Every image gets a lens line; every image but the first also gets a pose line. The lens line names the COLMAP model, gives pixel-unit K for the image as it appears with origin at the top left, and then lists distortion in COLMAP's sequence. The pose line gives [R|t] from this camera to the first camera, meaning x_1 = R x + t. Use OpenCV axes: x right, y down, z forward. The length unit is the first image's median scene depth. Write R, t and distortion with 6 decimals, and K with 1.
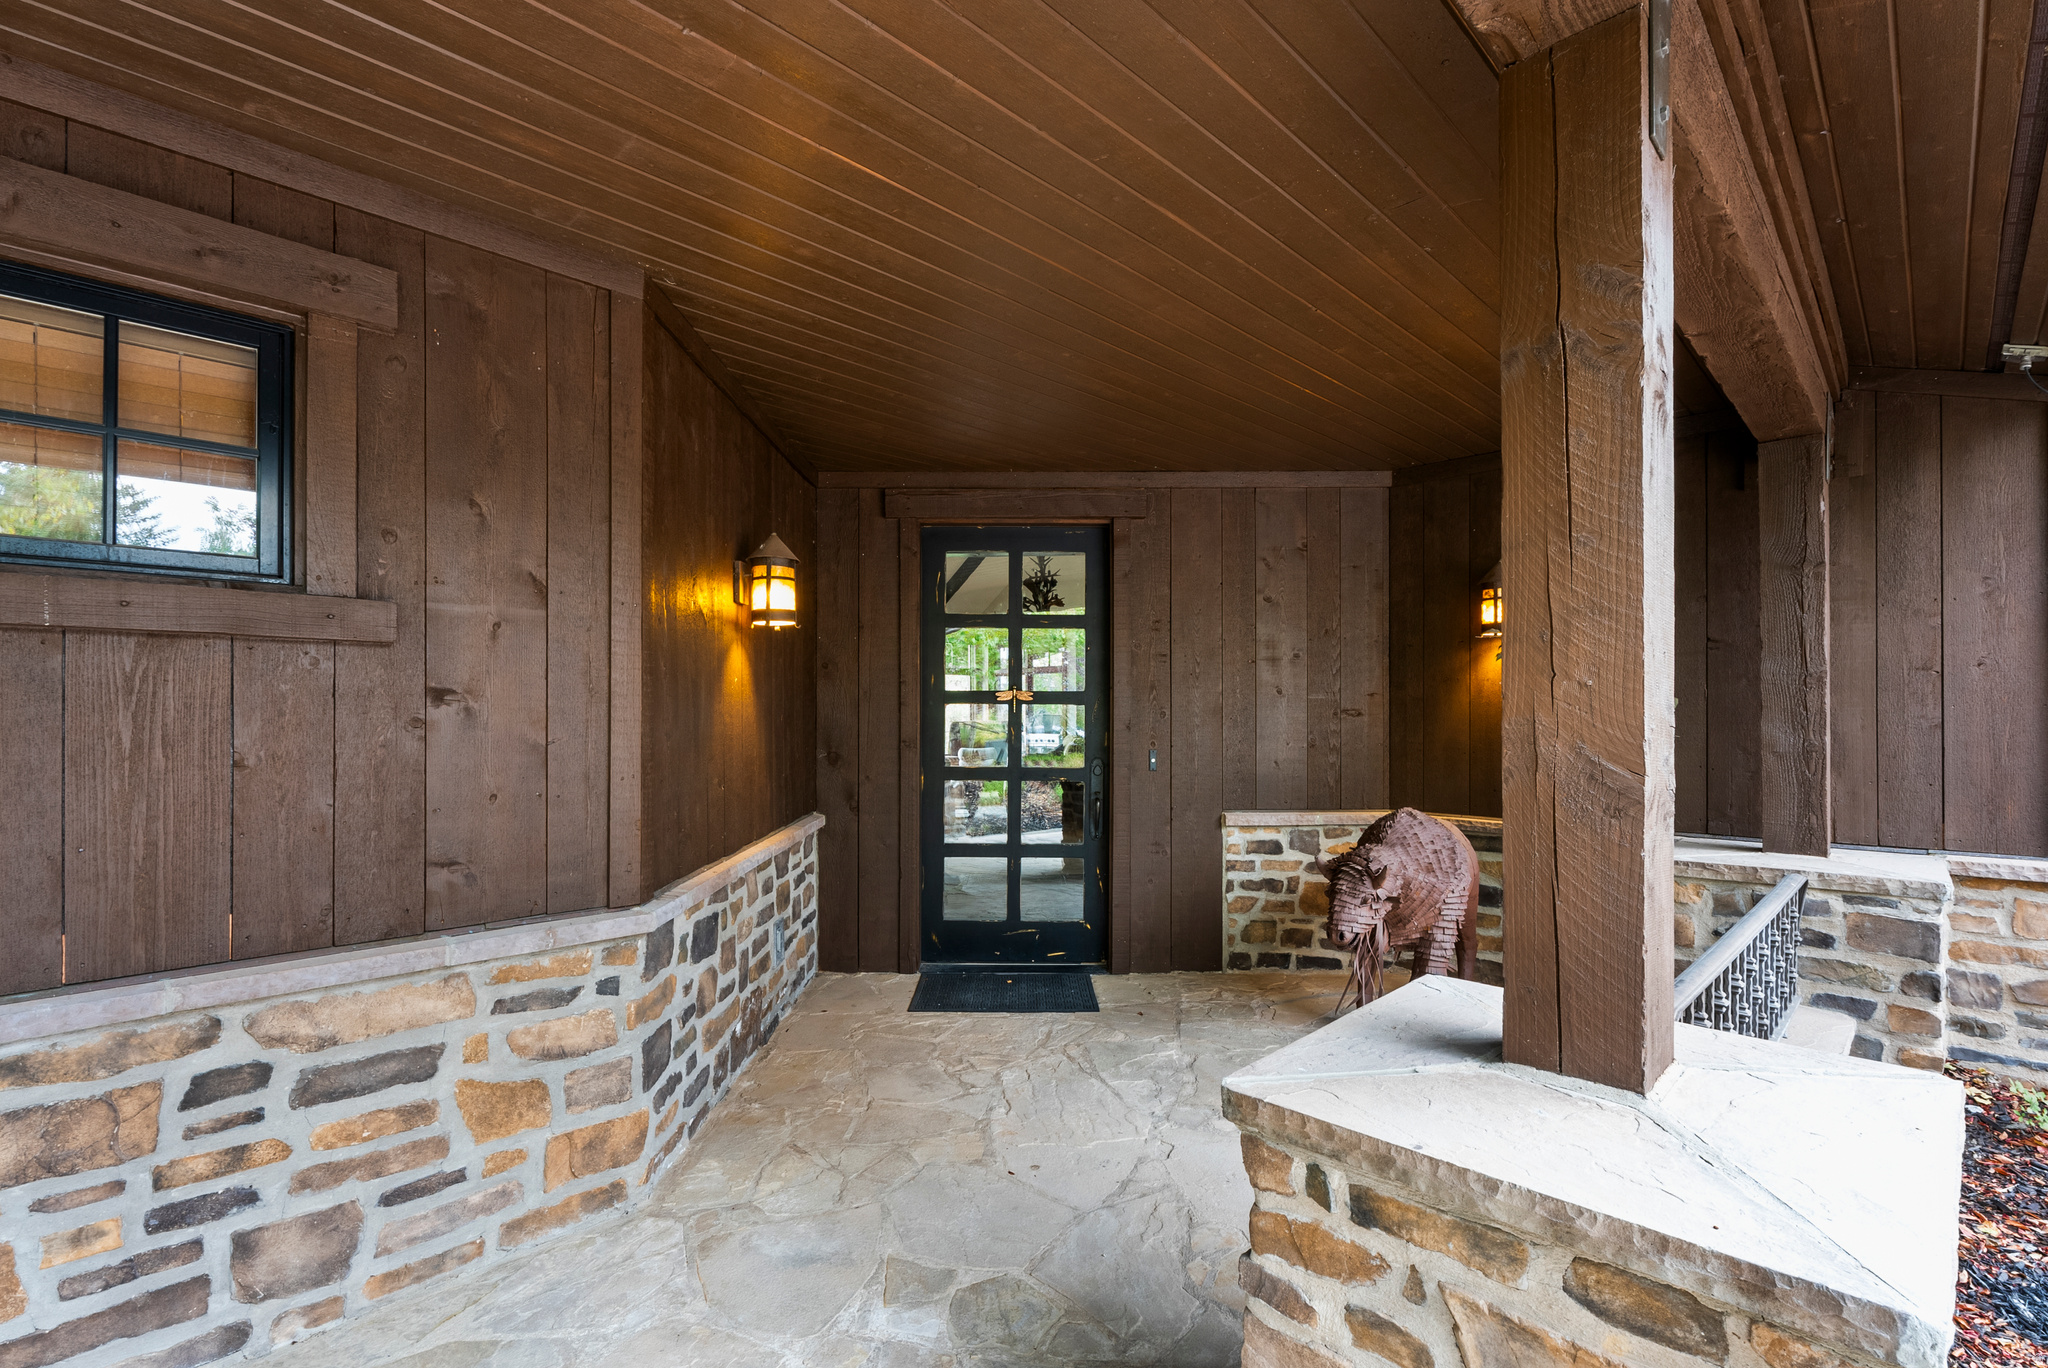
lens RADIAL K [[925.8, 0, 1029.0], [0, 925.8, 707.8], [0, 0, 1]] dist [0.002424, -0.000142]
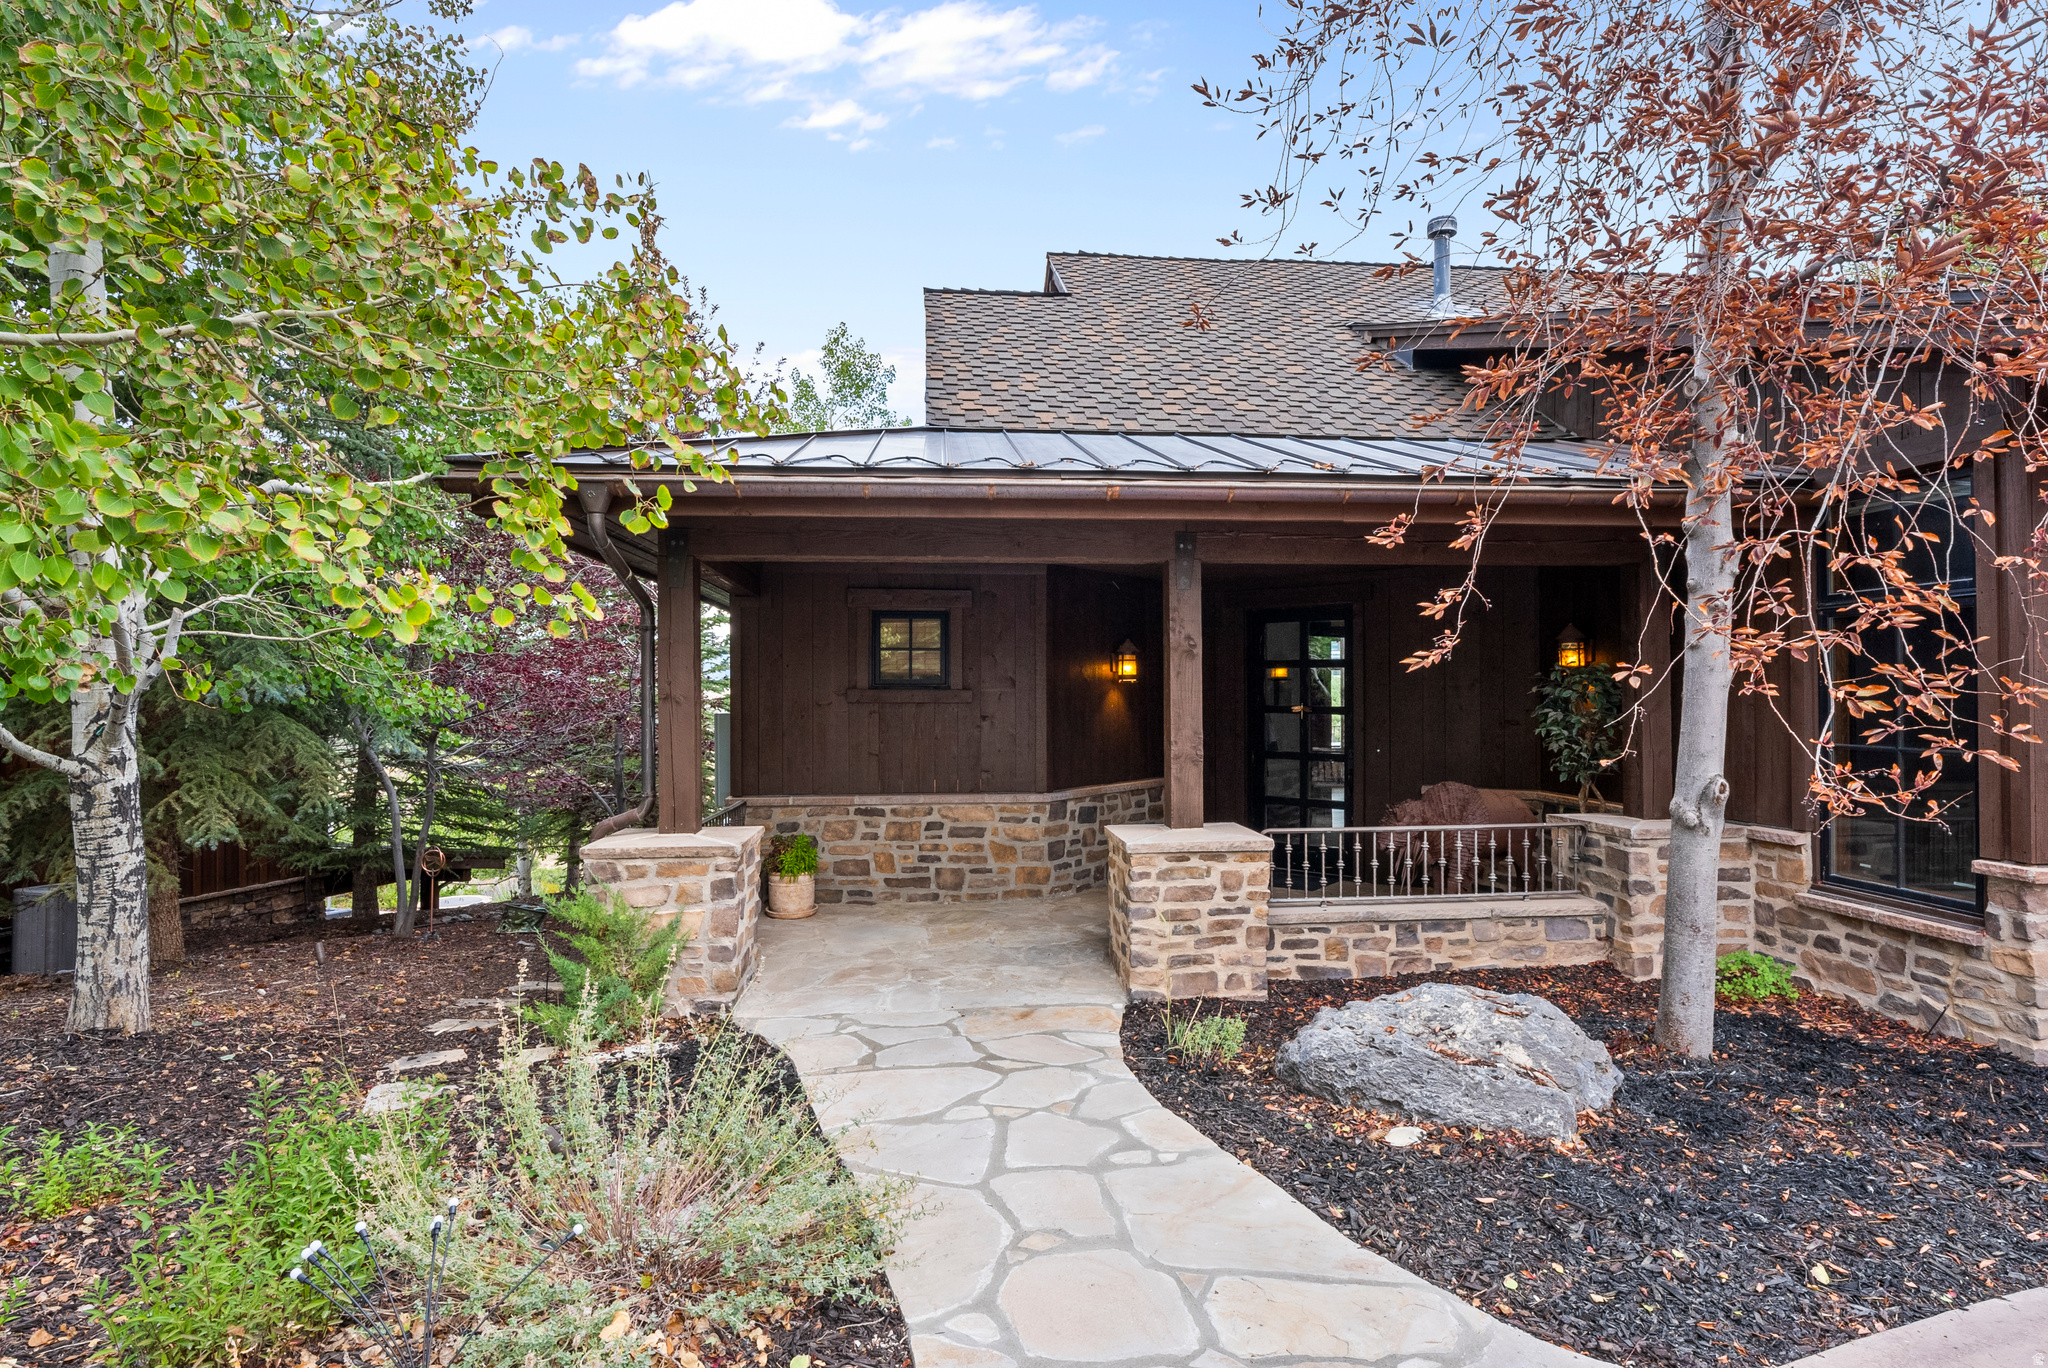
lens RADIAL K [[1055.5, 0, 1024.0], [0, 1055.5, 684.0], [0, 0, 1]] dist [-0.002202, 0.000210]
pose [[0.763597, -0.007596, -0.645648, 1.862792], [0.002326, 0.999957, -0.009014, -0.098279], [0.645689, 0.005382, 0.763582, -1.730312]]
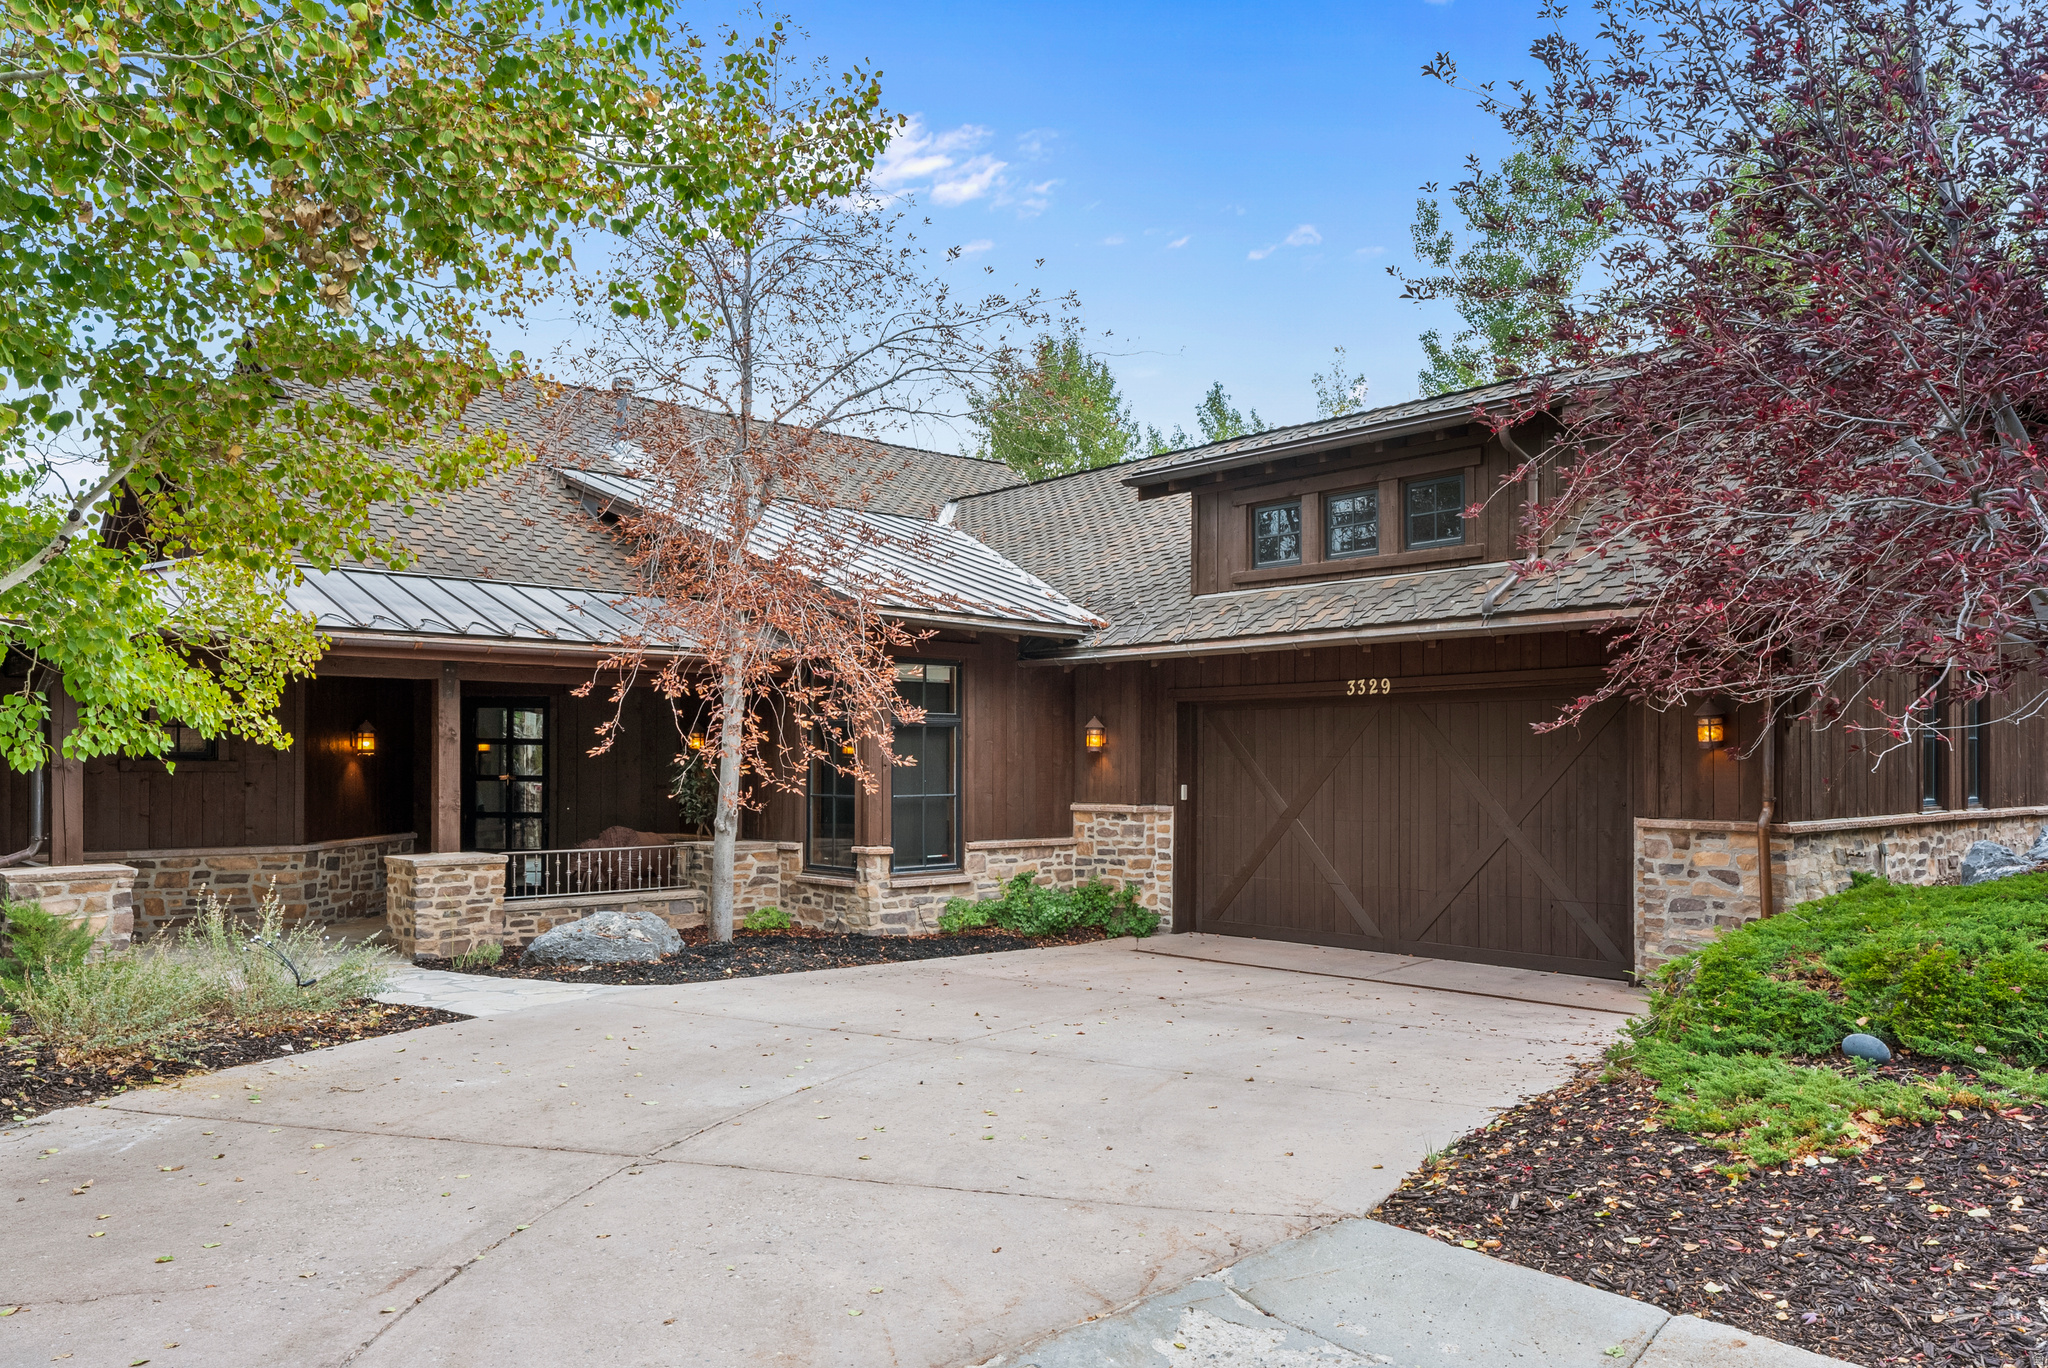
lens RADIAL K [[1464.2, 0, 1025.0], [0, 1464.2, 753.3], [0, 0, 1]] dist [-0.002362, -0.001901]
pose [[0.997890, 0.003466, -0.064842, 3.087241], [-0.003939, 0.999967, -0.007172, -0.113650], [0.064815, 0.007412, 0.997870, -5.040378]]
